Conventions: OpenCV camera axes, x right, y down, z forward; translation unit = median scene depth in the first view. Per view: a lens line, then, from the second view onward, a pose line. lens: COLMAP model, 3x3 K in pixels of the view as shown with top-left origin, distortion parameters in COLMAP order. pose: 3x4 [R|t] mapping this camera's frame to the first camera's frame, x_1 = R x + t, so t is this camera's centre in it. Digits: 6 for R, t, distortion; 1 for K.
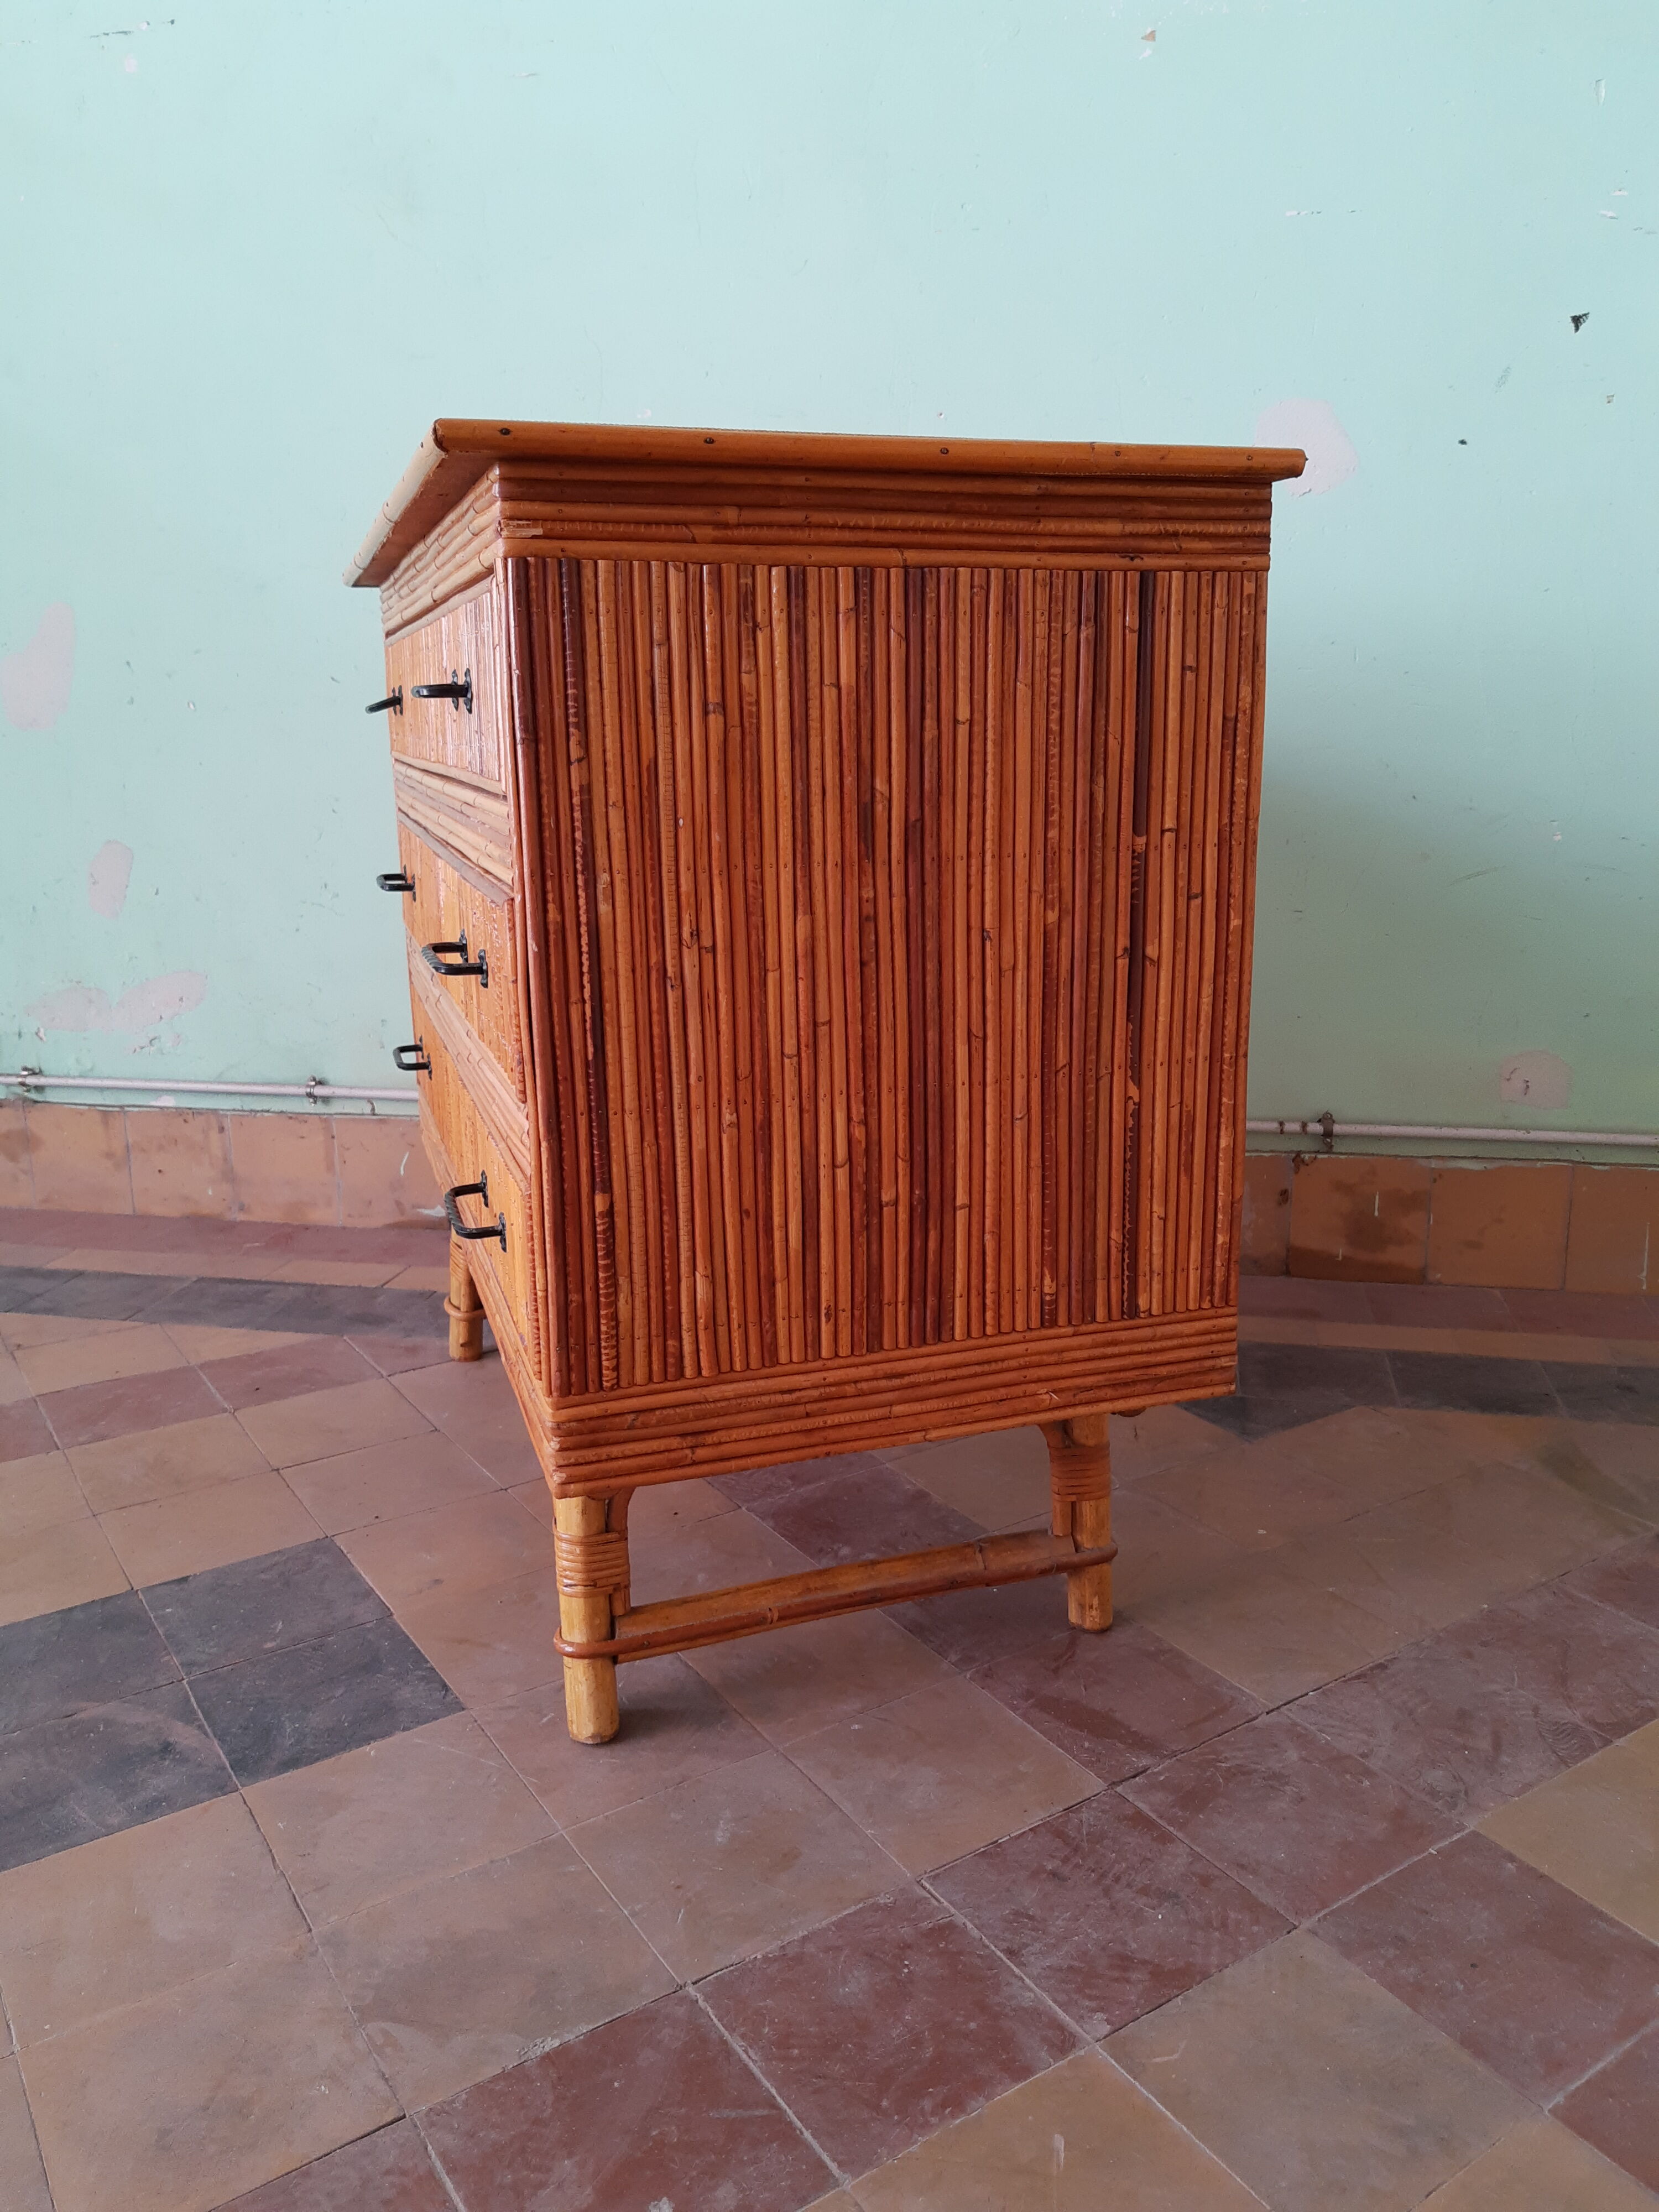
lens RADIAL K [[1666.7, 0, 839.4], [0, 1666.7, 1104.9], [0, 0, 1]] dist [0.038277, -0.064992]
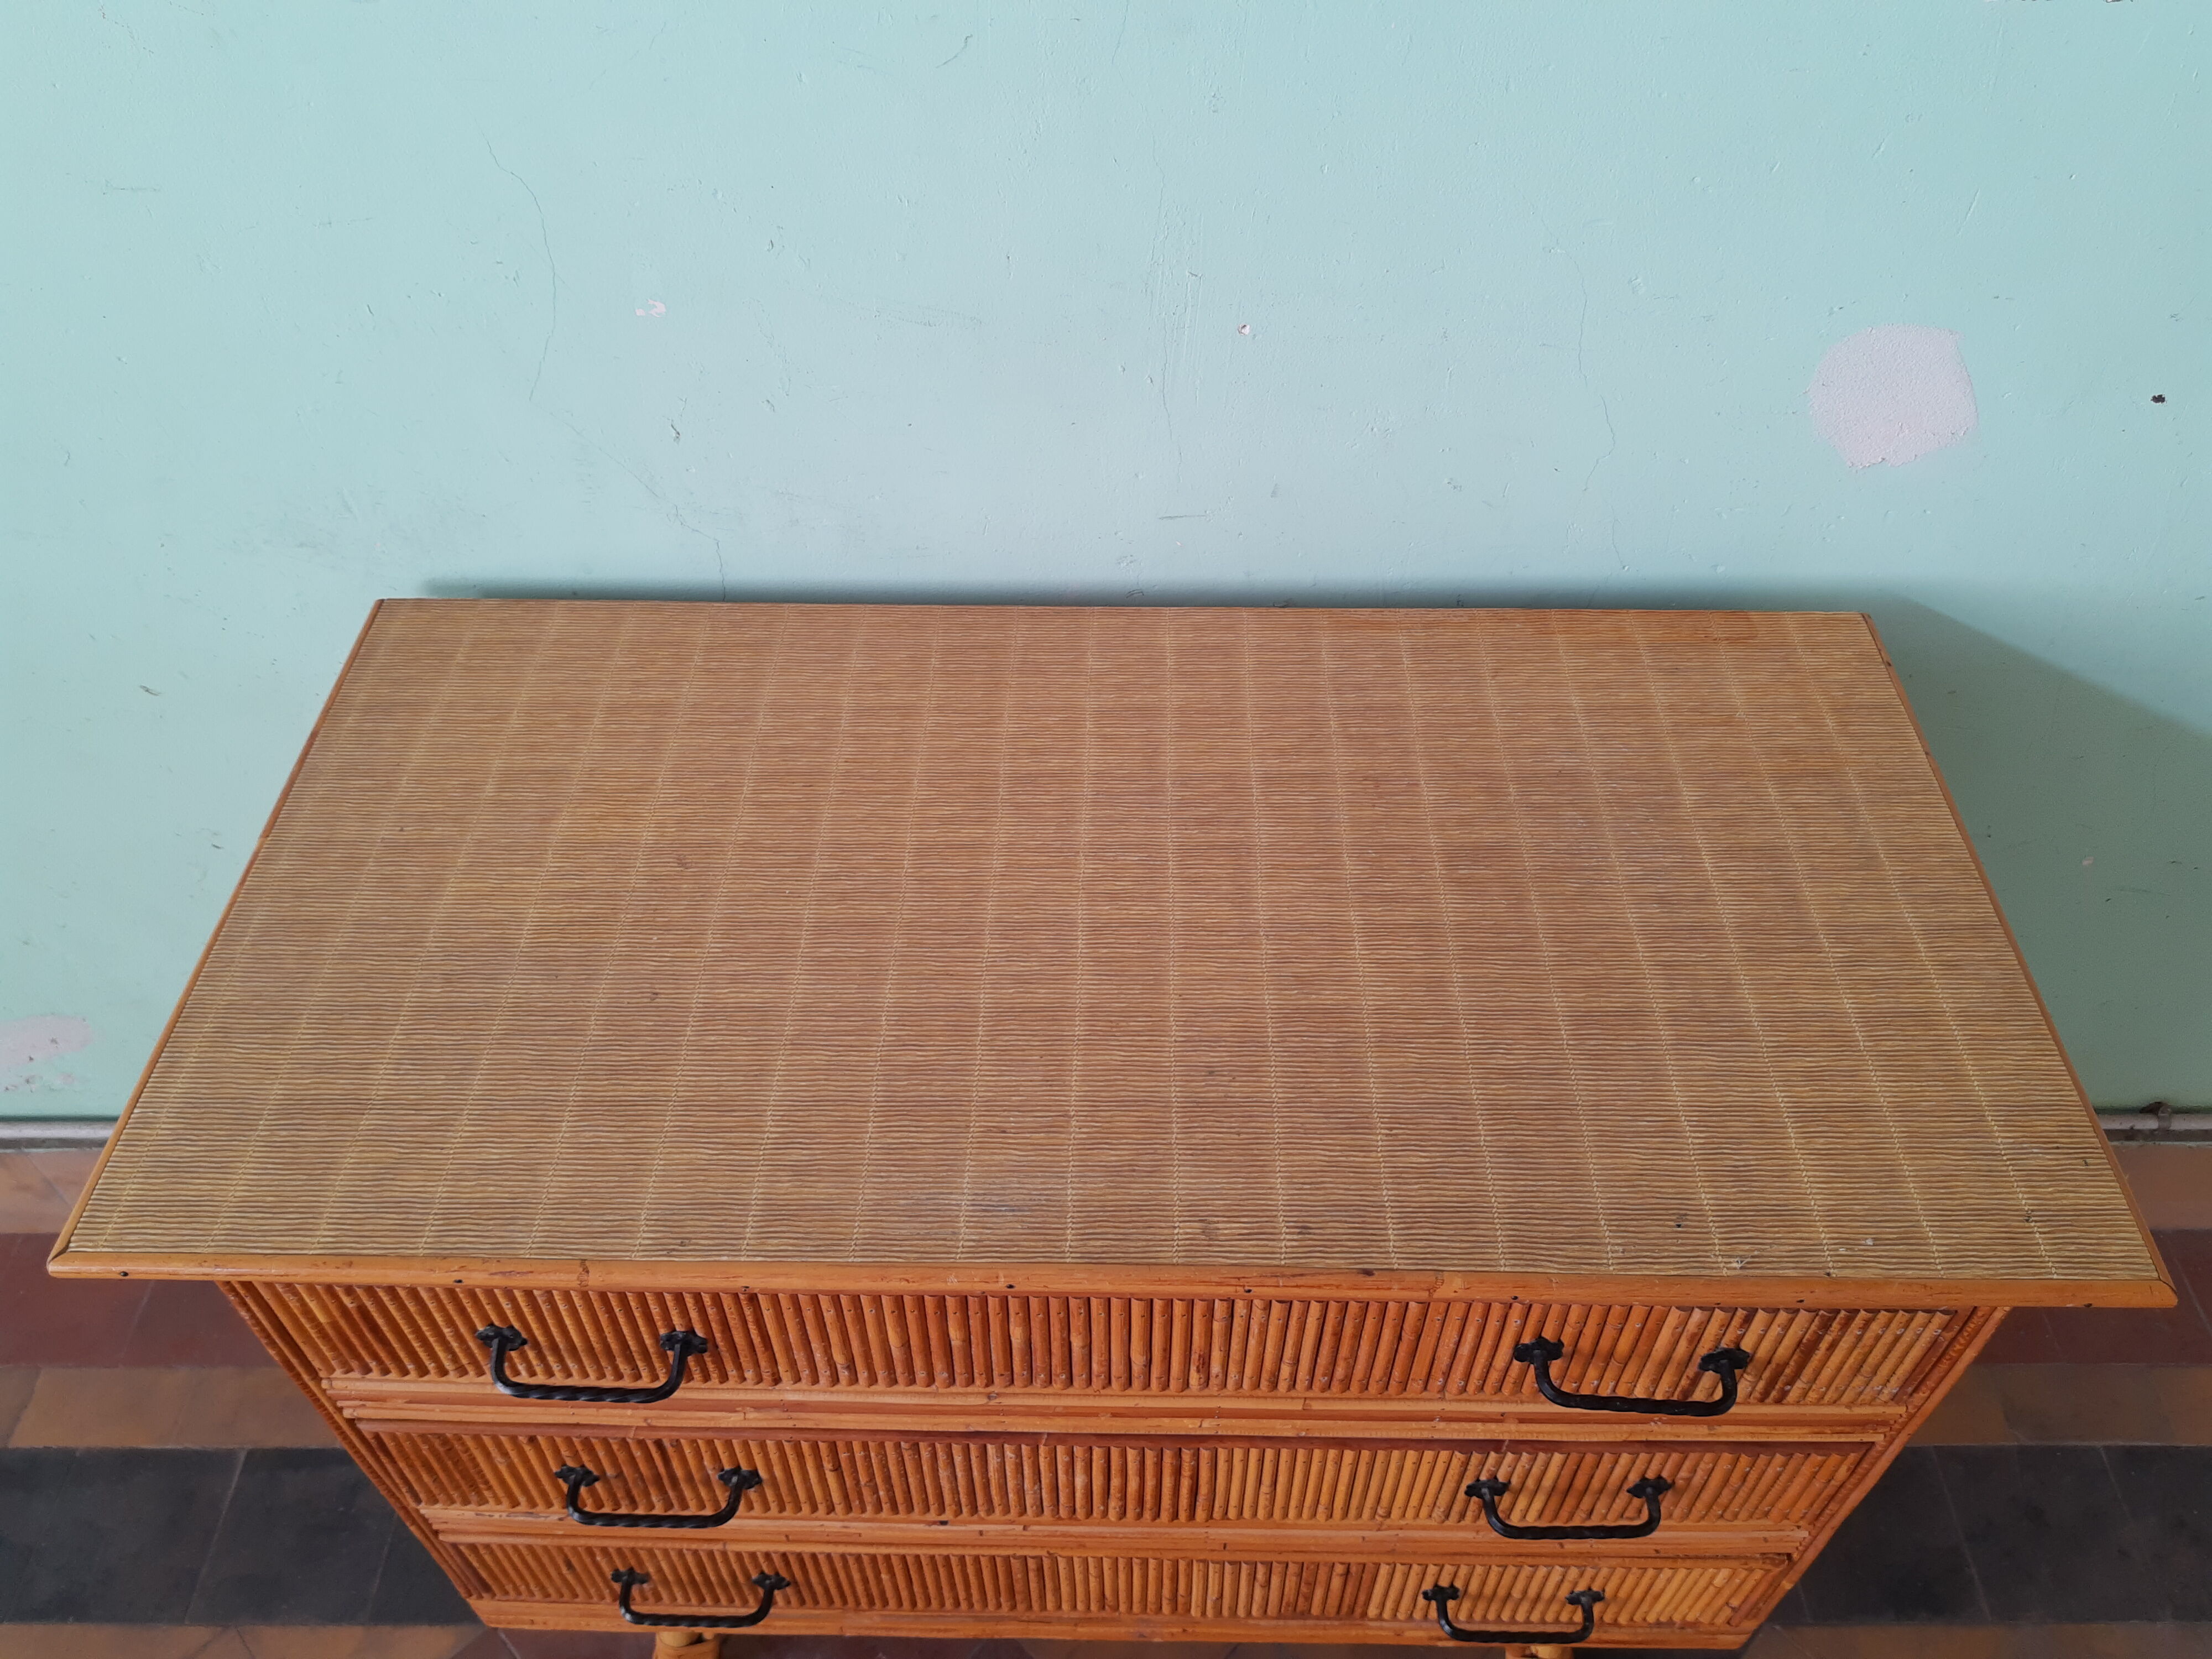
lens RADIAL K [[1682.3, 0, 1107.6], [0, 1682.3, 816.7], [0, 0, 1]] dist [0.020195, -0.048673]
pose [[0.980739, -0.138443, 0.137781, -0.065424], [0.040992, 0.835591, 0.547820, -0.499438], [-0.190970, -0.531621, 0.825172, 0.429901]]
